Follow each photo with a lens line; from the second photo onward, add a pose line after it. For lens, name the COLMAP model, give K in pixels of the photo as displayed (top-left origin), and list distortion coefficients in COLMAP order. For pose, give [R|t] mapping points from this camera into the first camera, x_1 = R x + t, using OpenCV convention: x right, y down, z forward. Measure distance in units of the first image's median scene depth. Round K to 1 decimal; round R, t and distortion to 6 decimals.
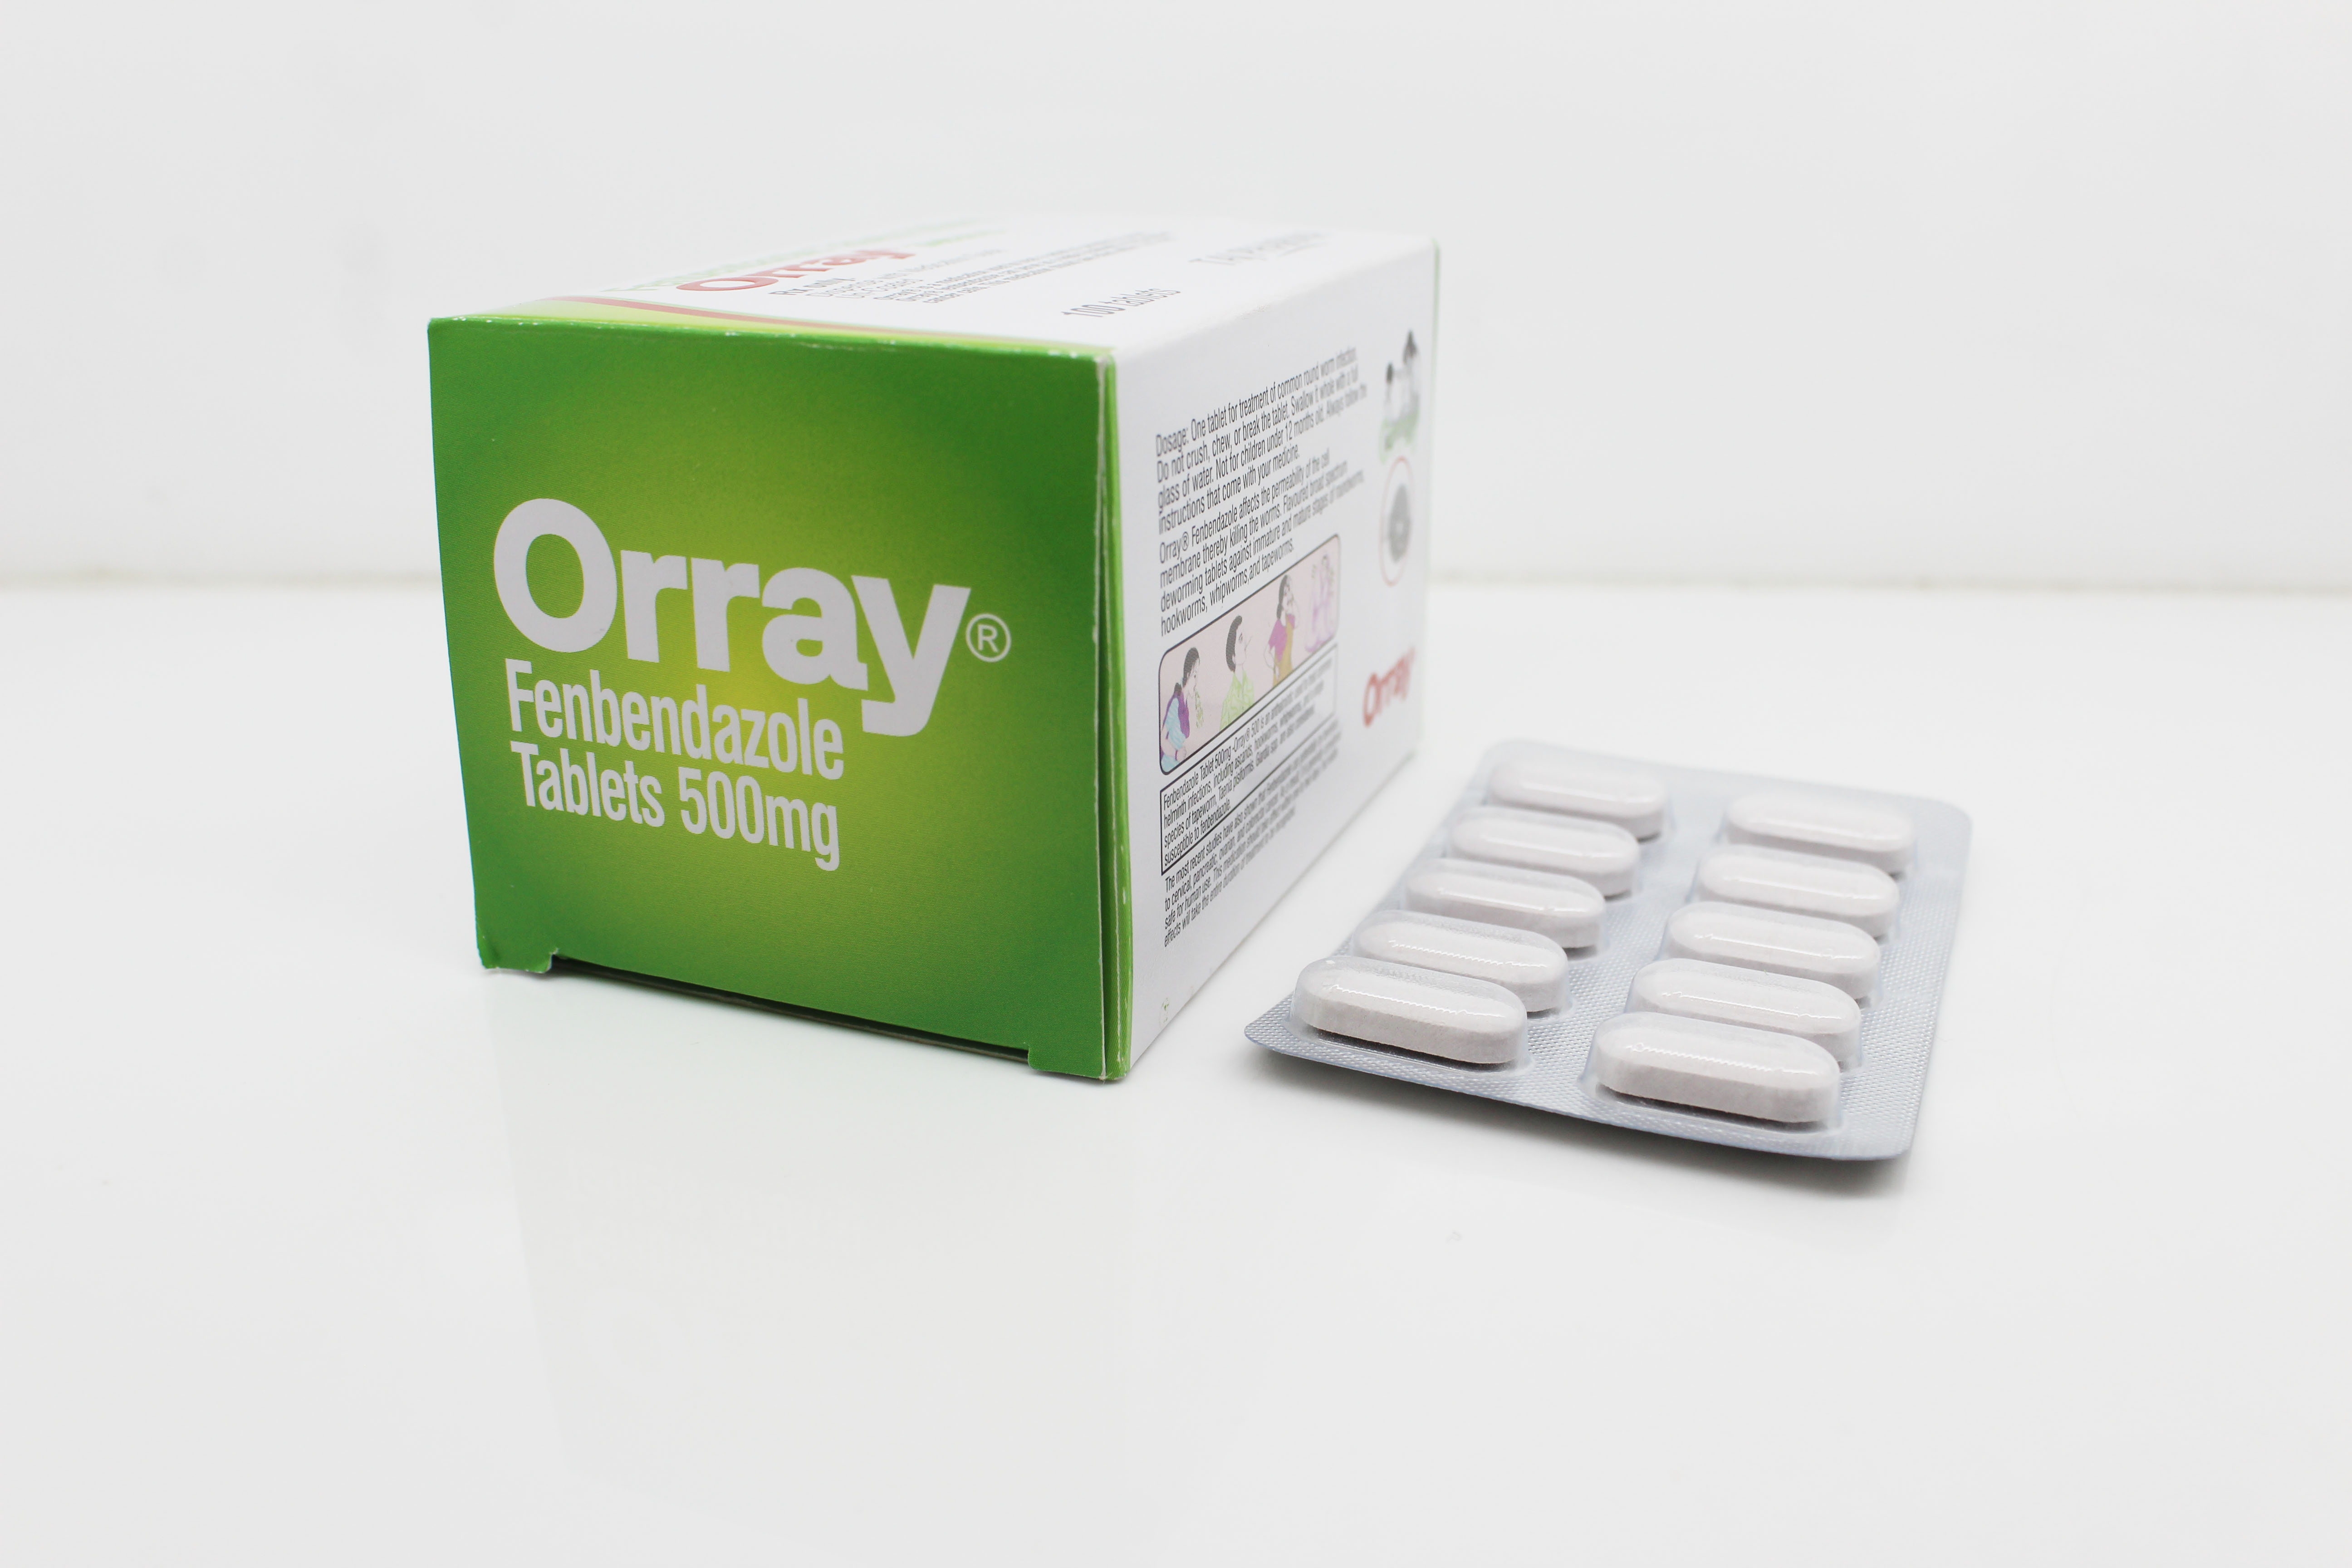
lens RADIAL K [[2105.0, 0, 1184.1], [0, 2105.0, 767.3], [0, 0, 1]] dist [-0.166350, 0.177005]
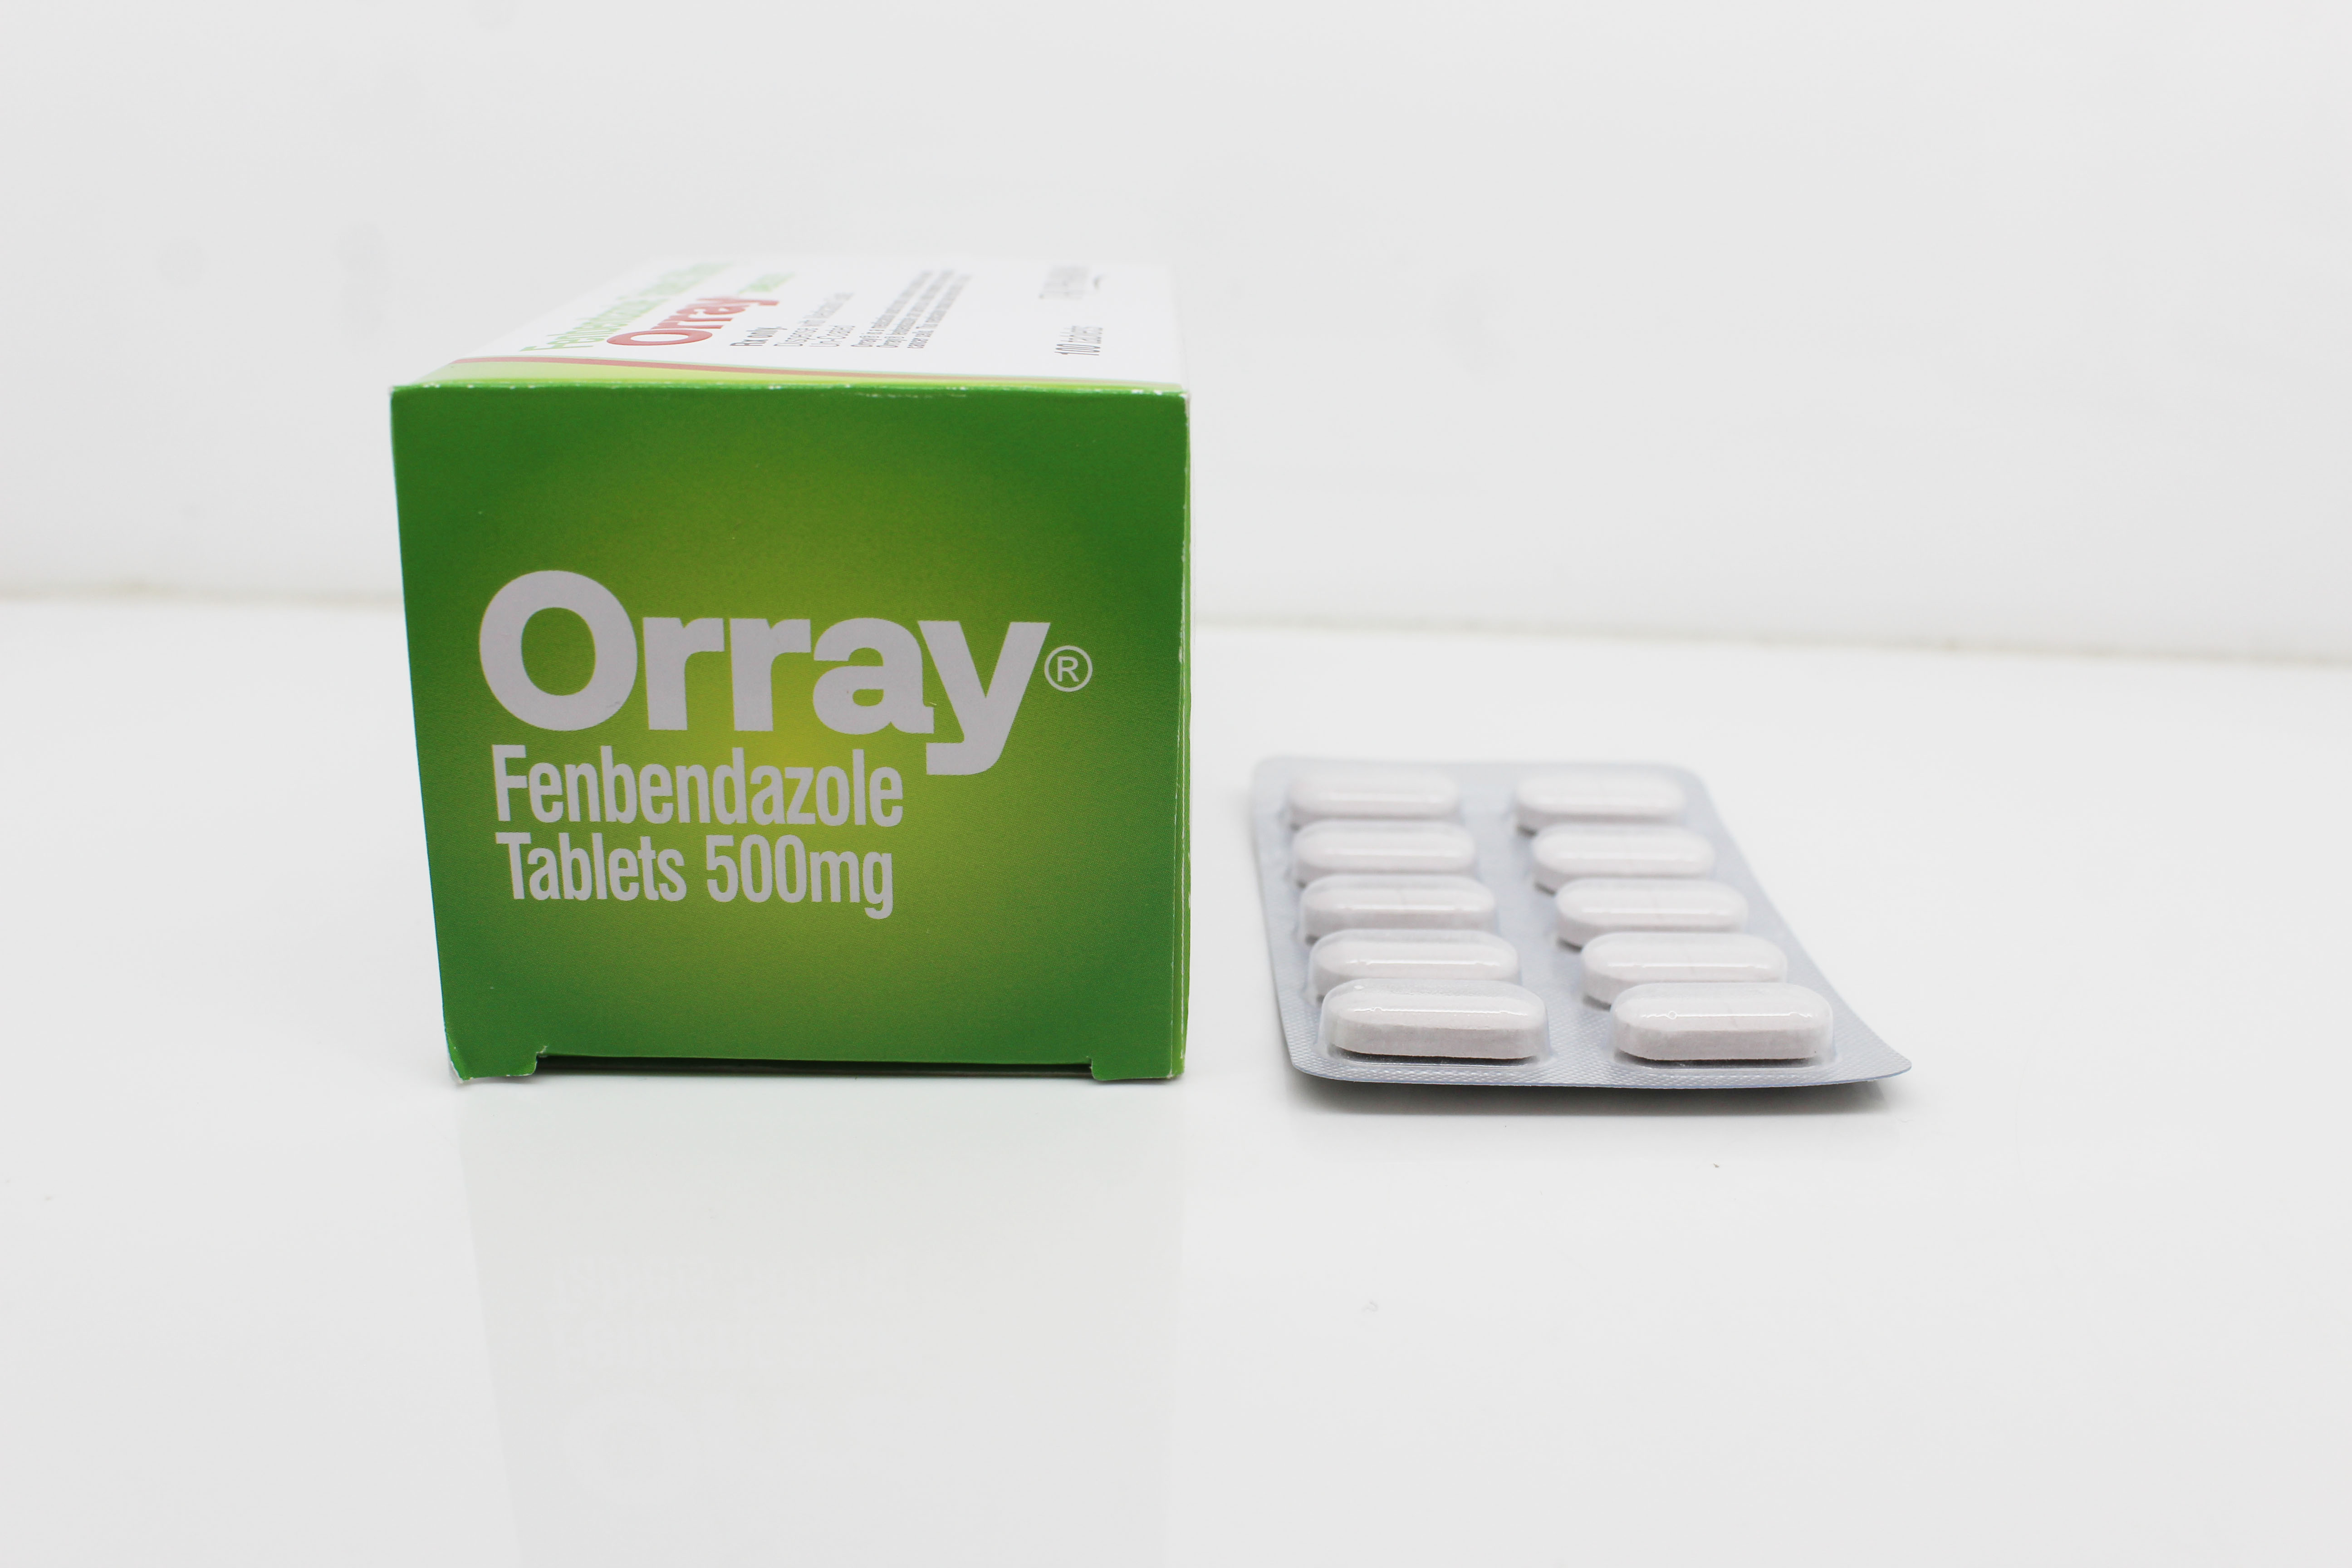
lens RADIAL K [[2105.0, 0, 1184.1], [0, 2105.0, 767.3], [0, 0, 1]] dist [-0.166350, 0.177005]
pose [[0.921641, -0.114663, 0.370715, -0.401192], [0.116725, 0.993020, 0.016952, -0.022607], [-0.370071, 0.027648, 0.928592, 0.015484]]
